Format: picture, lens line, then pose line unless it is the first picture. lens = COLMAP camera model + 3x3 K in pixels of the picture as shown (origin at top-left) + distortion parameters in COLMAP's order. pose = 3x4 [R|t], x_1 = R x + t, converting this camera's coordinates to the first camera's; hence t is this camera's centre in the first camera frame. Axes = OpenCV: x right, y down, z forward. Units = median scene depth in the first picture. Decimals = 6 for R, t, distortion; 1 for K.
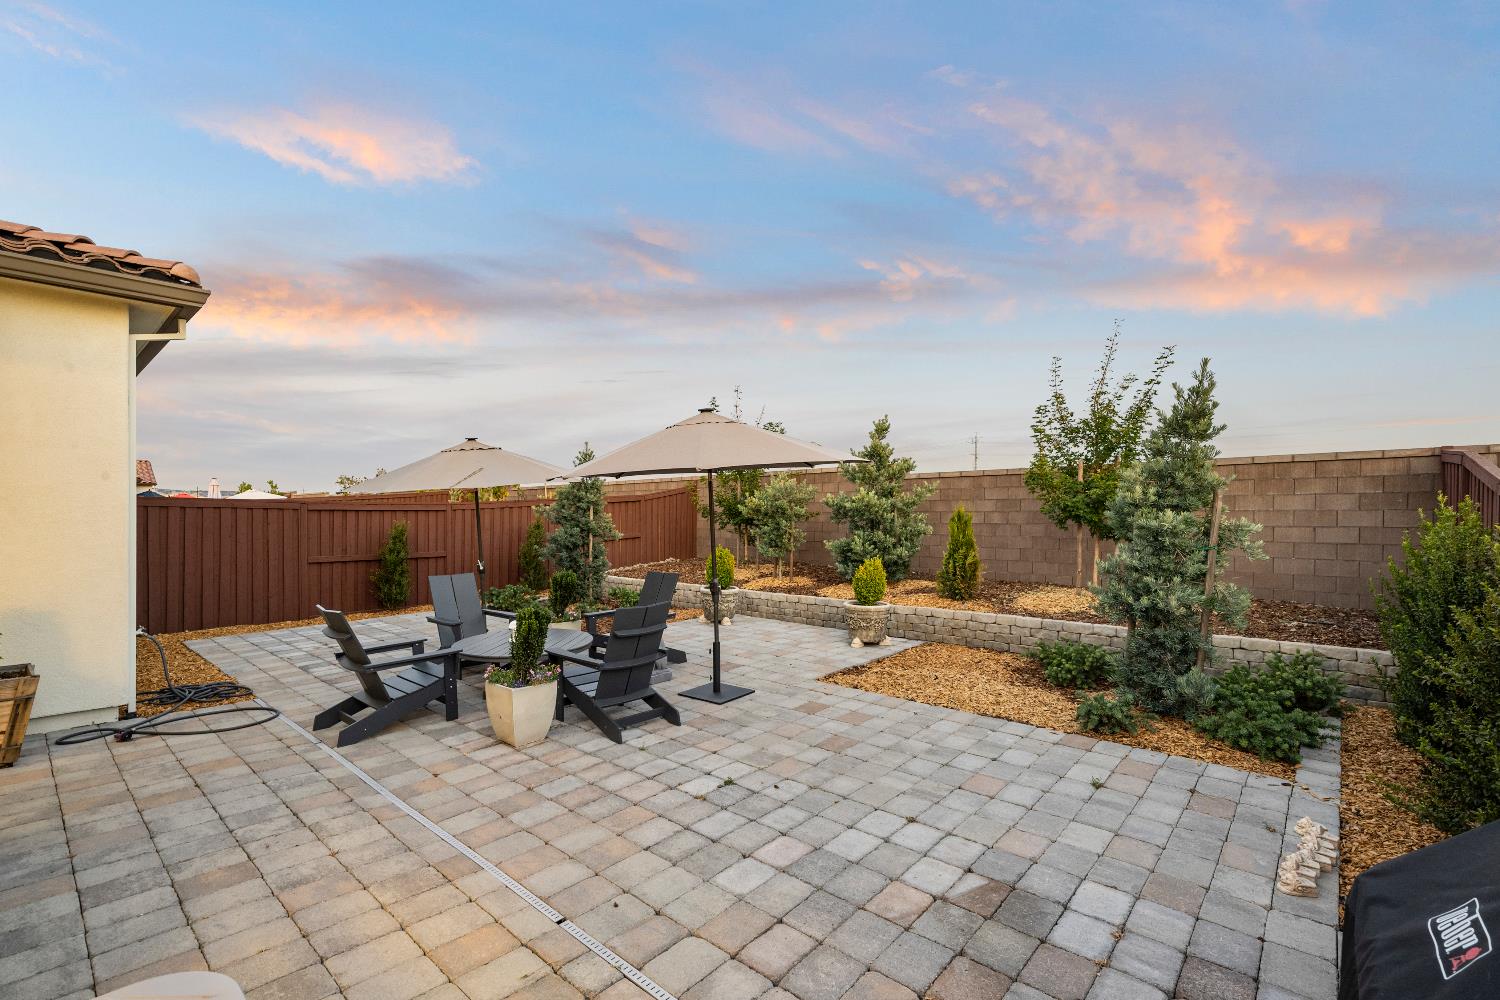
lens RADIAL K [[652.2, 0, 750.0], [0, 652.2, 500.0], [0, 0, 1]] dist [0.000852, 0.000066]
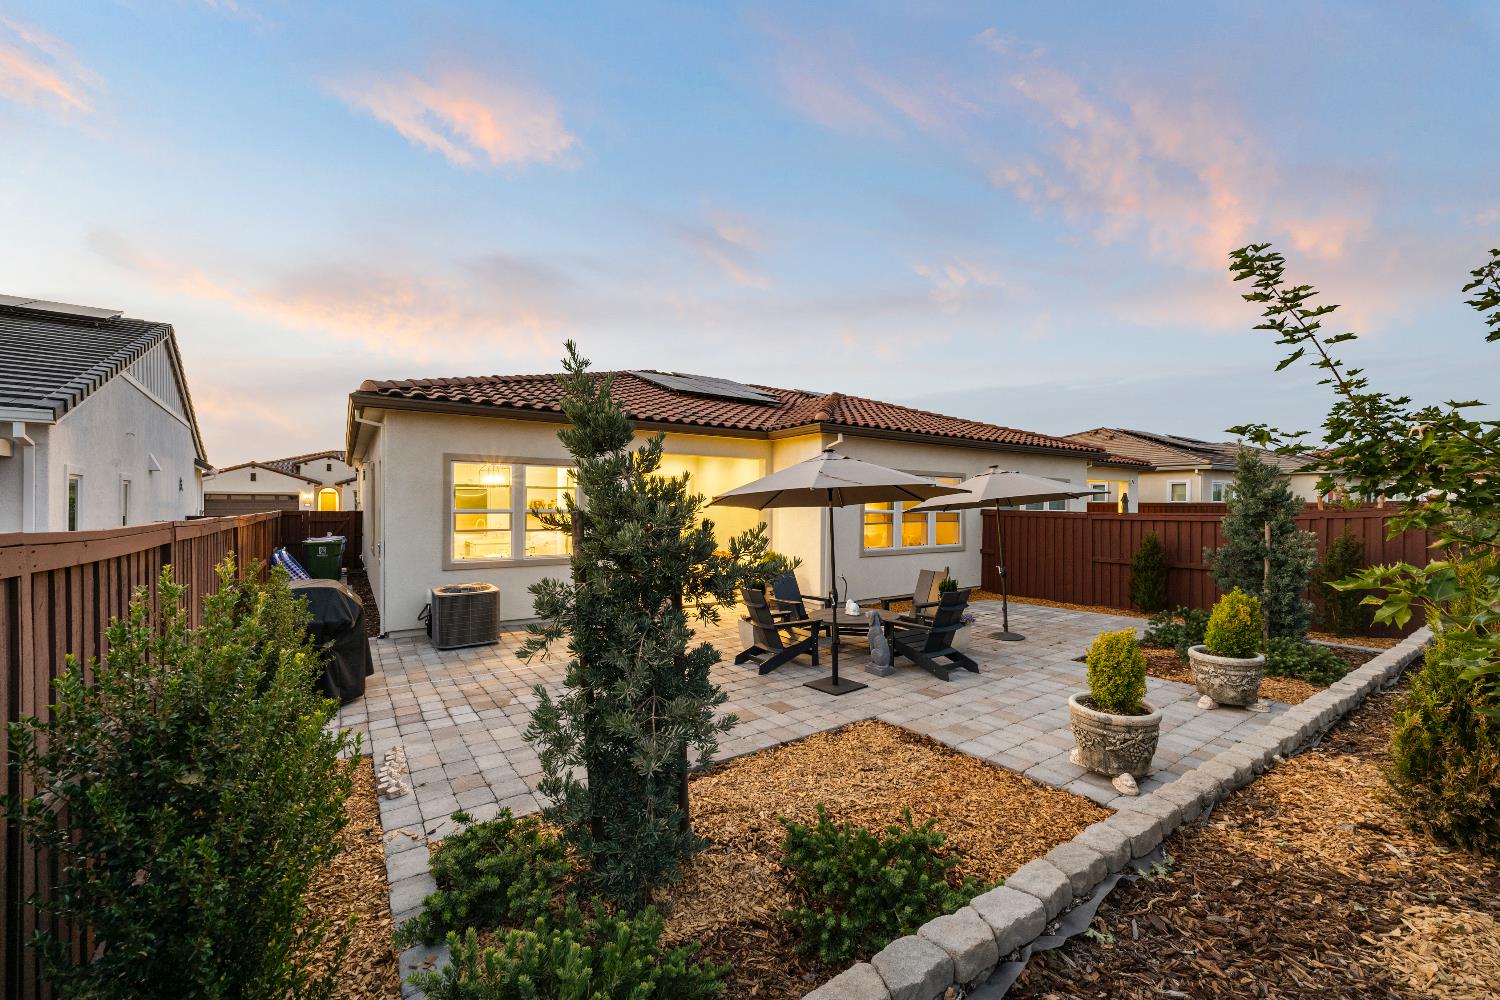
lens RADIAL K [[604.1, 0, 740.9], [0, 604.1, 503.5], [0, 0, 1]] dist [0.000056, 0.000107]
pose [[-0.244673, -0.008718, -0.969567, 1.120676], [0.018641, 0.999732, -0.013693, -0.021121], [0.969427, -0.021424, -0.244445, 1.185898]]
